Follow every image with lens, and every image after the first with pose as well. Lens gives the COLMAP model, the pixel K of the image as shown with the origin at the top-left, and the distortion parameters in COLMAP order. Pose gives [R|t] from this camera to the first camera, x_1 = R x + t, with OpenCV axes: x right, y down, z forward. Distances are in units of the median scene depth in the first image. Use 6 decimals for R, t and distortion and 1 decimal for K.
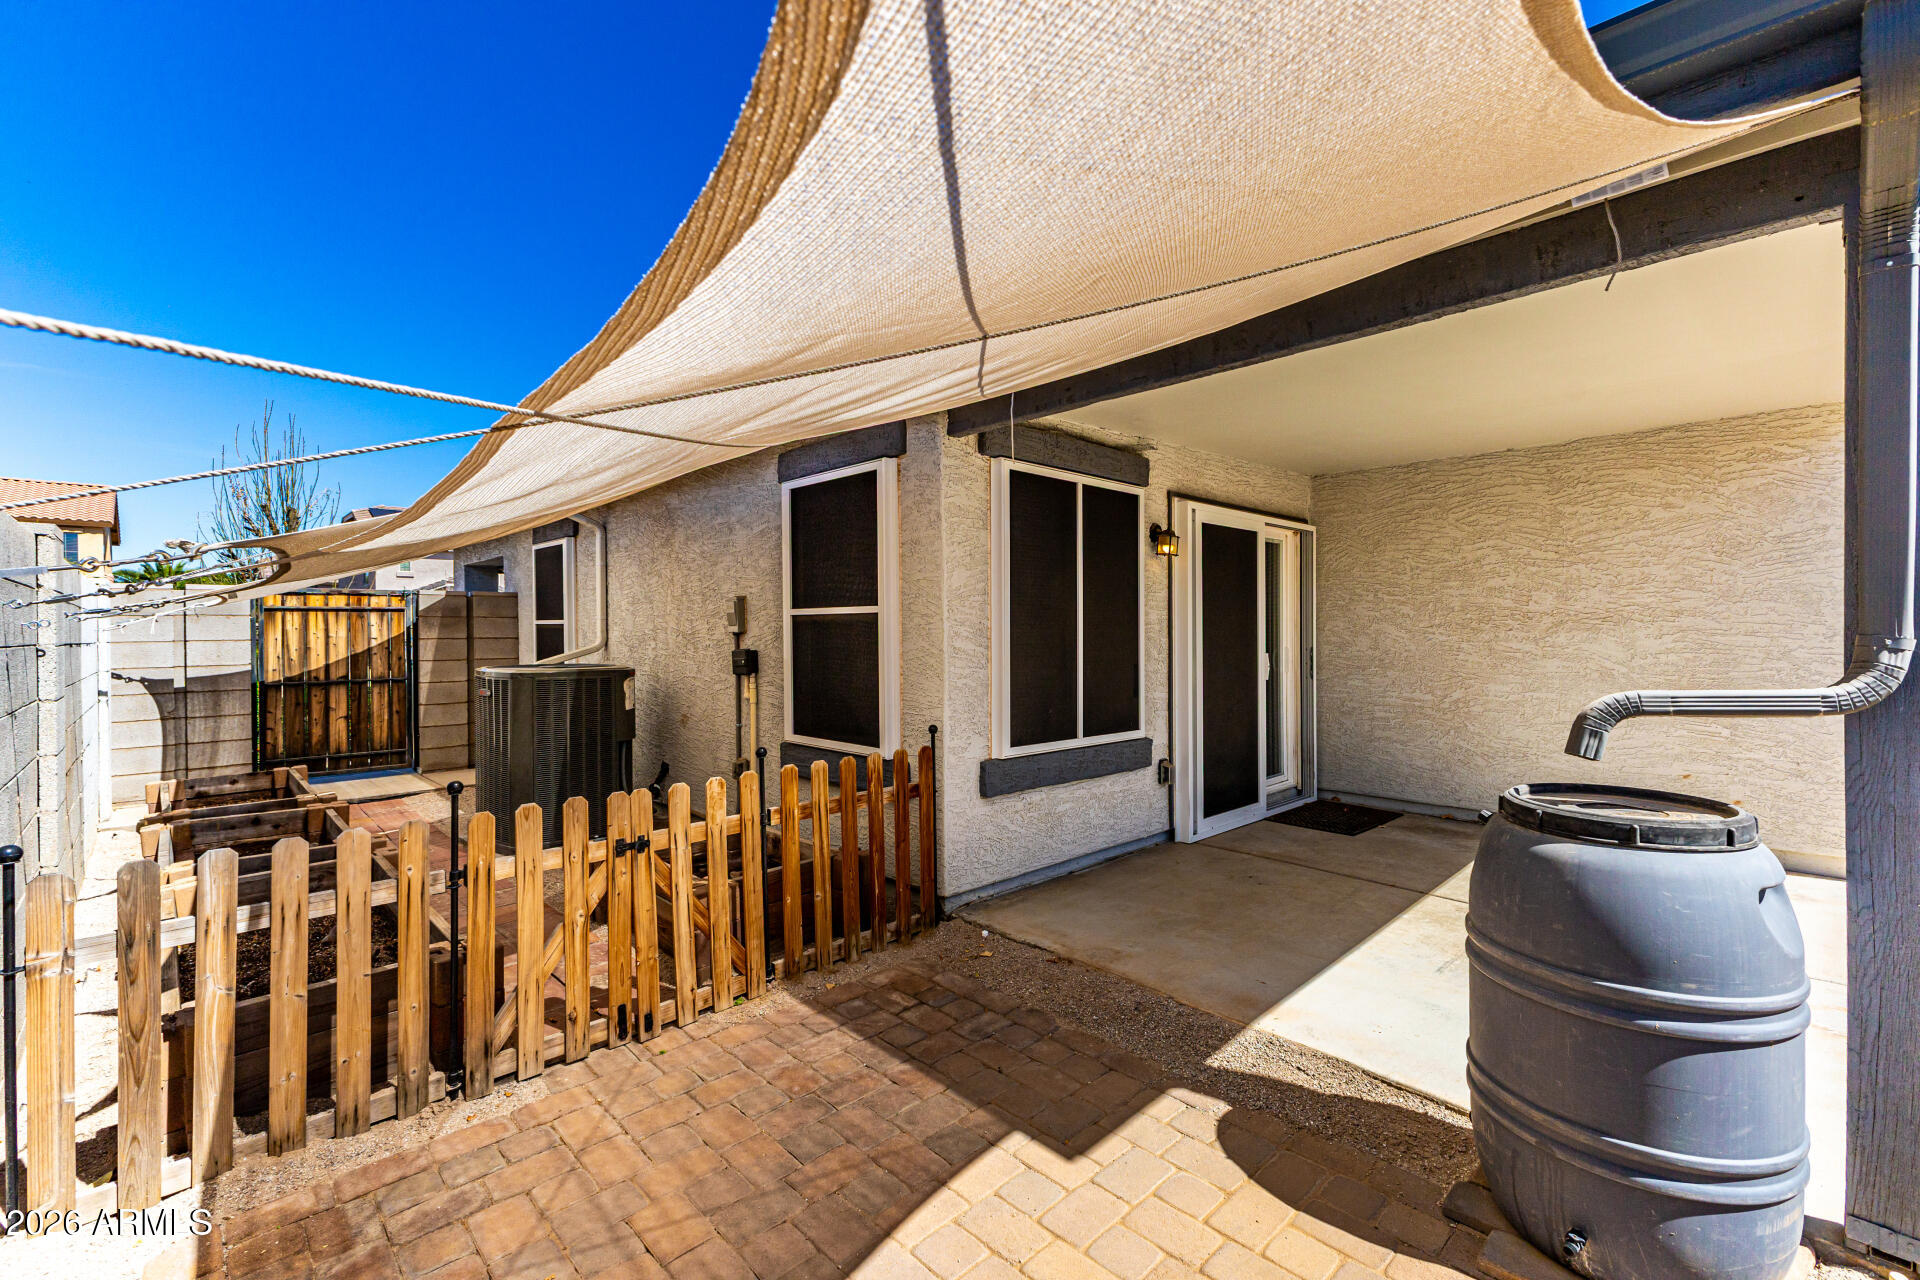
lens RADIAL K [[837.7, 0, 957.8], [0, 837.7, 633.5], [0, 0, 1]] dist [0.010860, -0.000659]
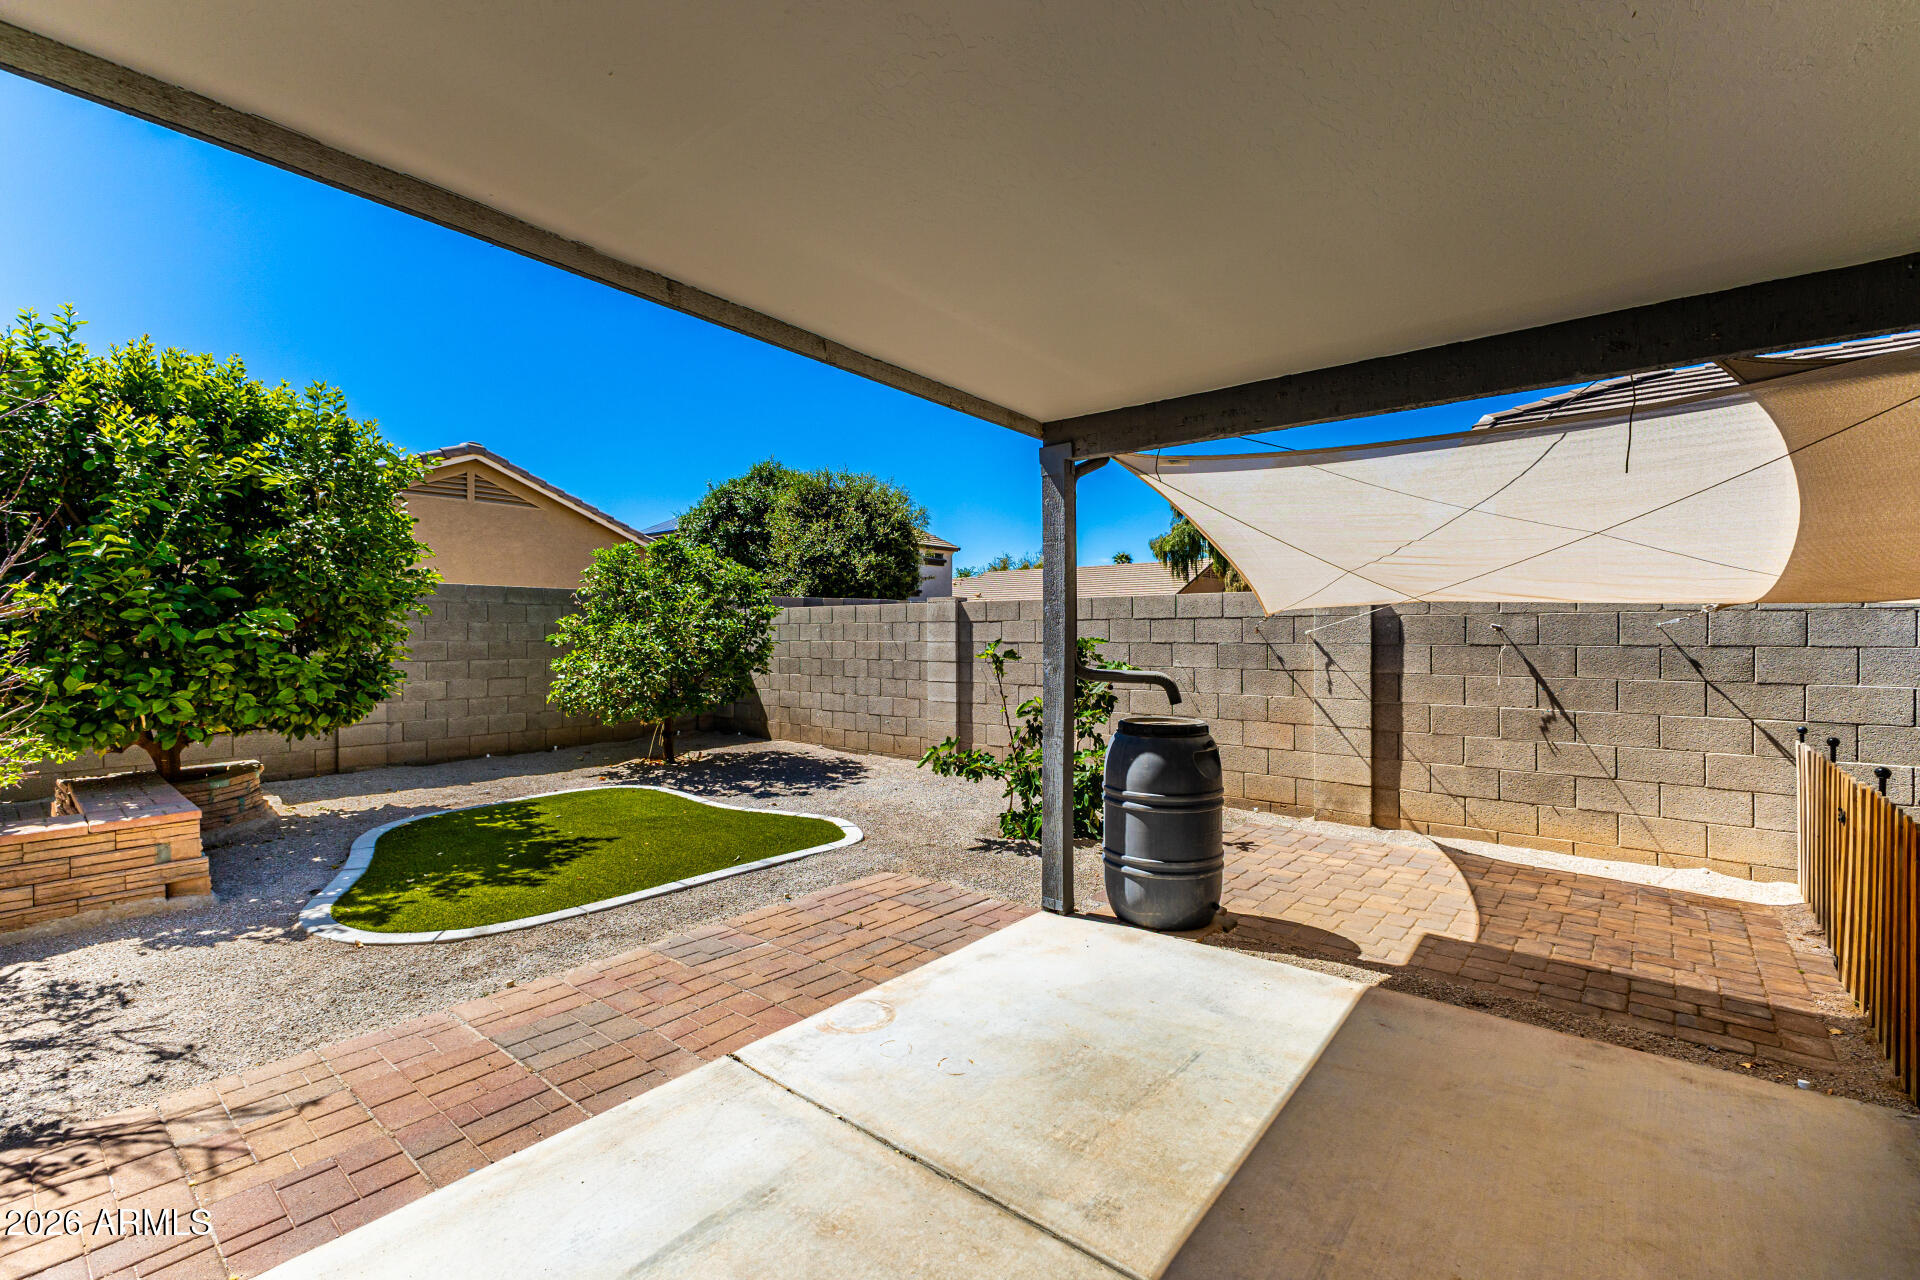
lens RADIAL K [[837.7, 0, 957.8], [0, 837.7, 633.5], [0, 0, 1]] dist [0.010860, -0.000659]
pose [[-0.993858, 0.003830, -0.110592, 1.127381], [0.003022, 0.999968, 0.007472, -0.034205], [0.110617, 0.007092, -0.993838, 2.259206]]
